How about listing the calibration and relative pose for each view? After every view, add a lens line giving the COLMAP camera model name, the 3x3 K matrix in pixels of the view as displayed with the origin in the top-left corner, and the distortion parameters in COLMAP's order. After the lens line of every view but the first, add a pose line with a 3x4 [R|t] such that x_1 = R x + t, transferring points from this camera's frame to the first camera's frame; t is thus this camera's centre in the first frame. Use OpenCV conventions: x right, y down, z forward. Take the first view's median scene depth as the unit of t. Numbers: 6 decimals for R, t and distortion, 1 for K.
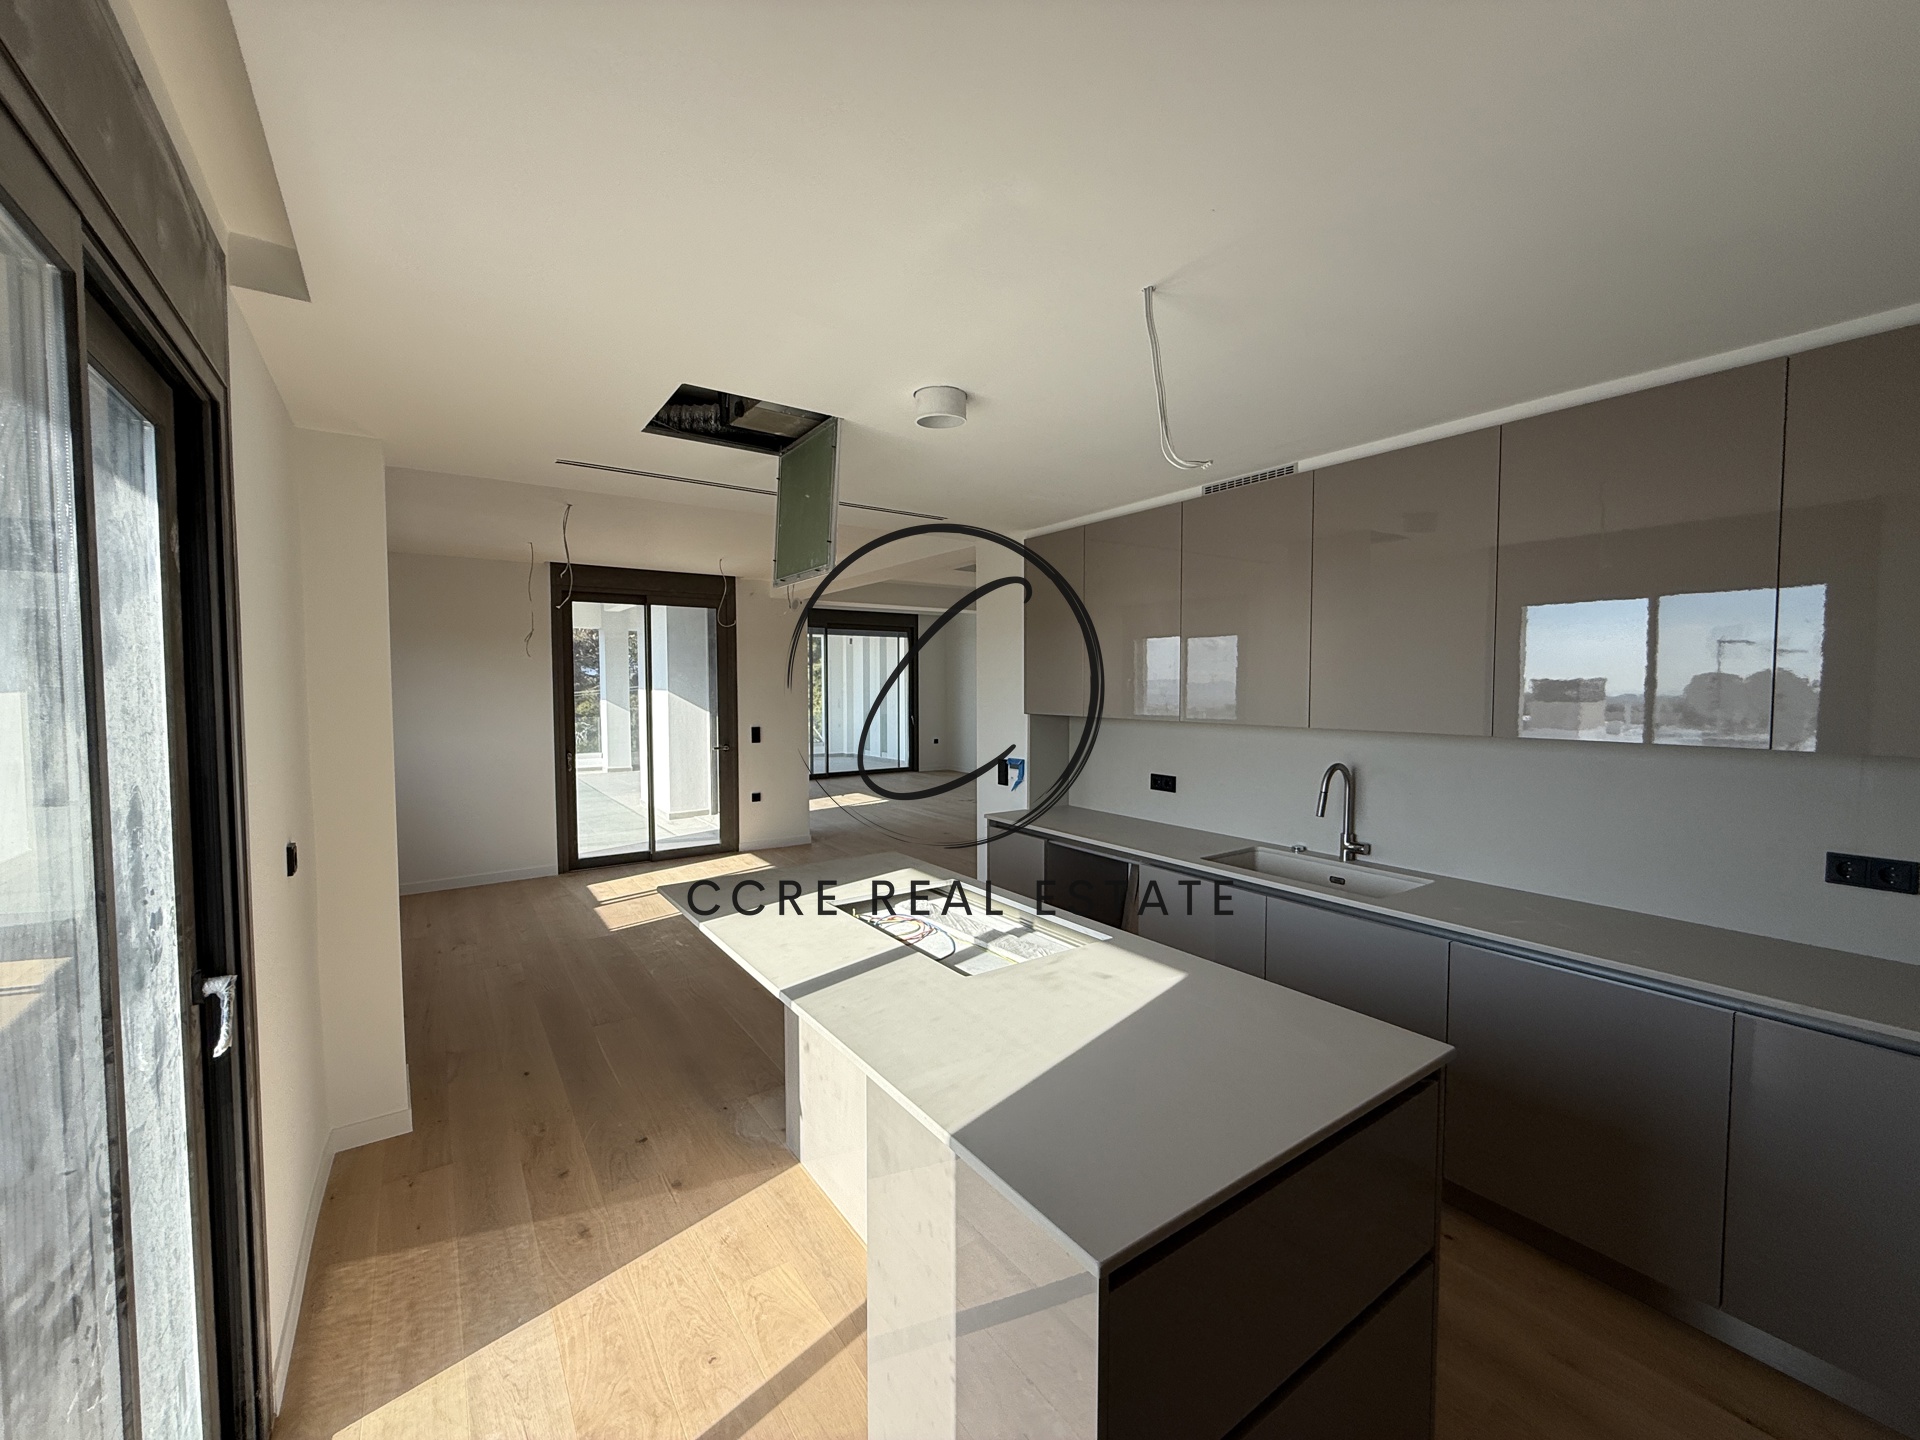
lens RADIAL K [[767.4, 0, 957.7], [0, 767.4, 725.0], [0, 0, 1]] dist [0.000442, -0.000155]
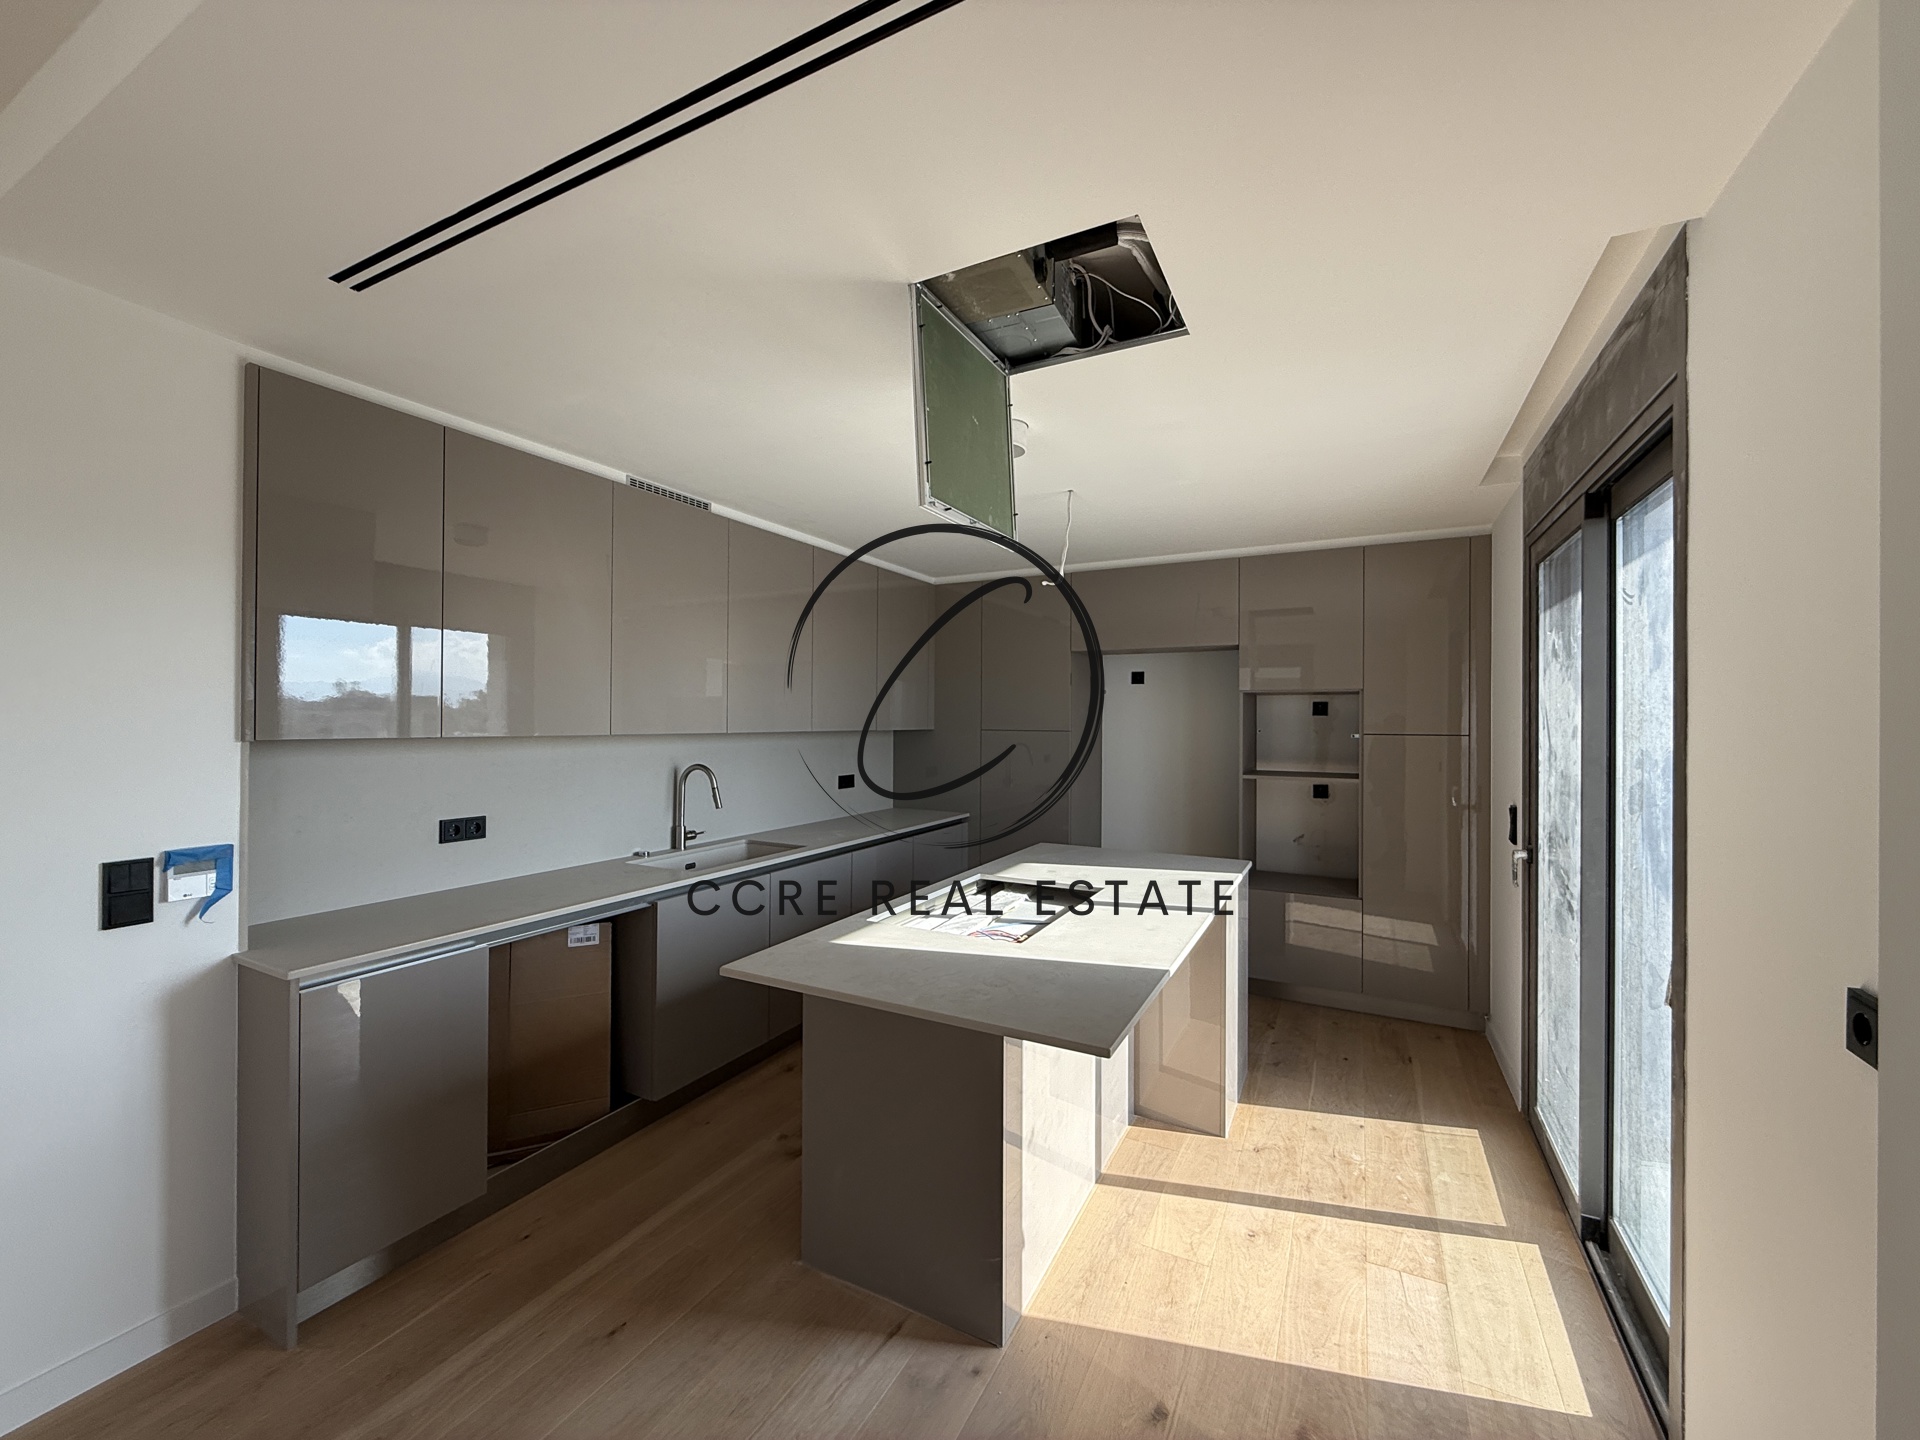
lens RADIAL K [[767.4, 0, 959.6], [0, 767.4, 714.2], [0, 0, 1]] dist [0.000442, -0.000155]
pose [[-0.465148, 0.006223, 0.885211, -0.737818], [0.042608, 0.998974, 0.015366, -0.027417], [-0.884207, 0.044865, -0.464935, 1.202845]]
